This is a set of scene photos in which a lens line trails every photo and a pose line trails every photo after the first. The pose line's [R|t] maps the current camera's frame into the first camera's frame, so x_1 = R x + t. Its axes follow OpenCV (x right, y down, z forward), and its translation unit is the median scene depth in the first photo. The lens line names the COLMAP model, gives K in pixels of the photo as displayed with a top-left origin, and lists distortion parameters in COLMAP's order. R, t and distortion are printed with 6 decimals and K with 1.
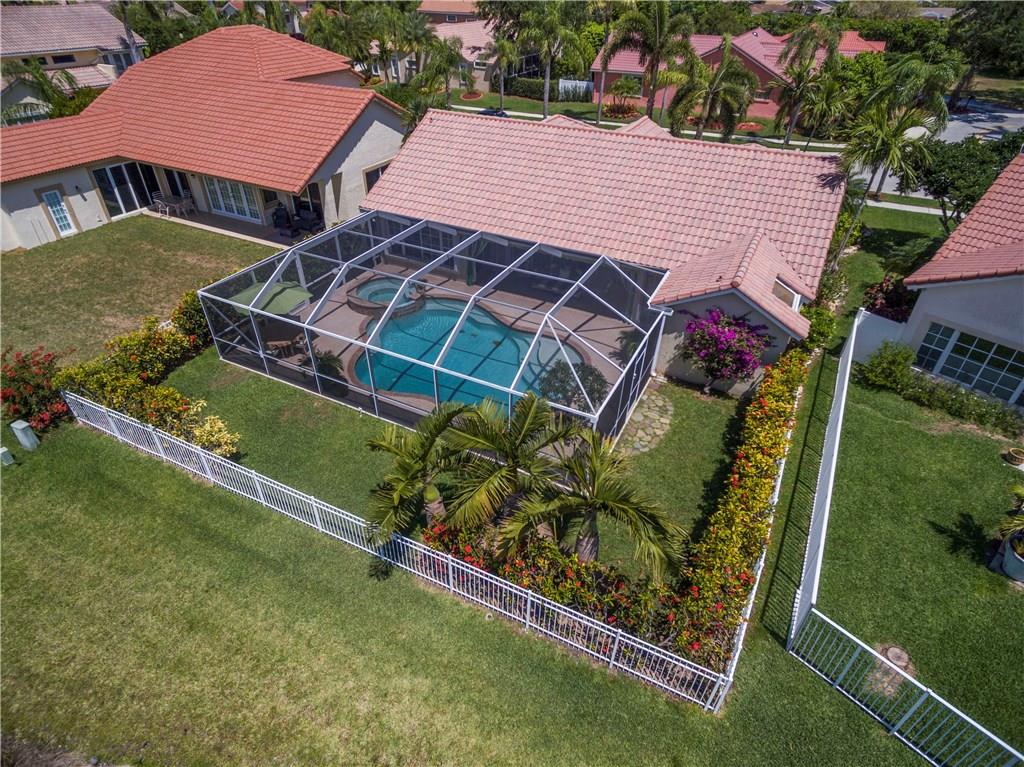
lens RADIAL K [[571.4, 0, 512.0], [0, 571.4, 383.5], [0, 0, 1]] dist [0.004012, 0.000760]
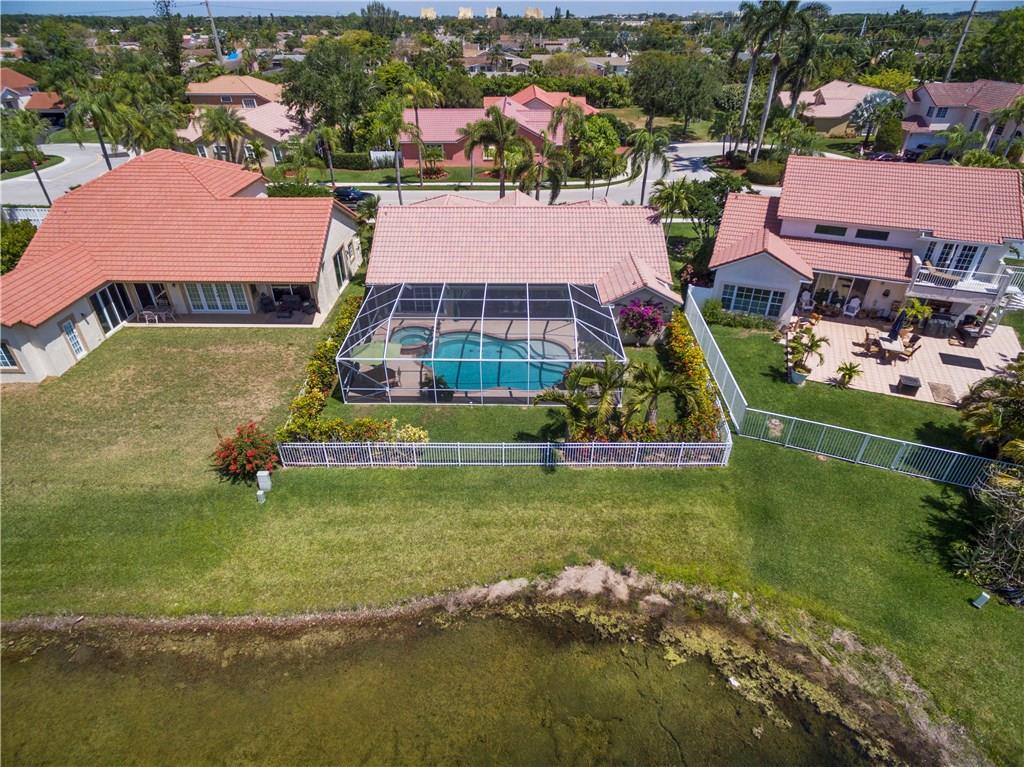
lens RADIAL K [[571.4, 0, 512.0], [0, 571.4, 383.5], [0, 0, 1]] dist [0.004012, 0.000760]
pose [[0.894327, -0.250205, 0.370914, -0.446669], [0.268757, 0.963206, 0.001732, 0.012453], [-0.357700, 0.098137, 0.928665, -0.320265]]
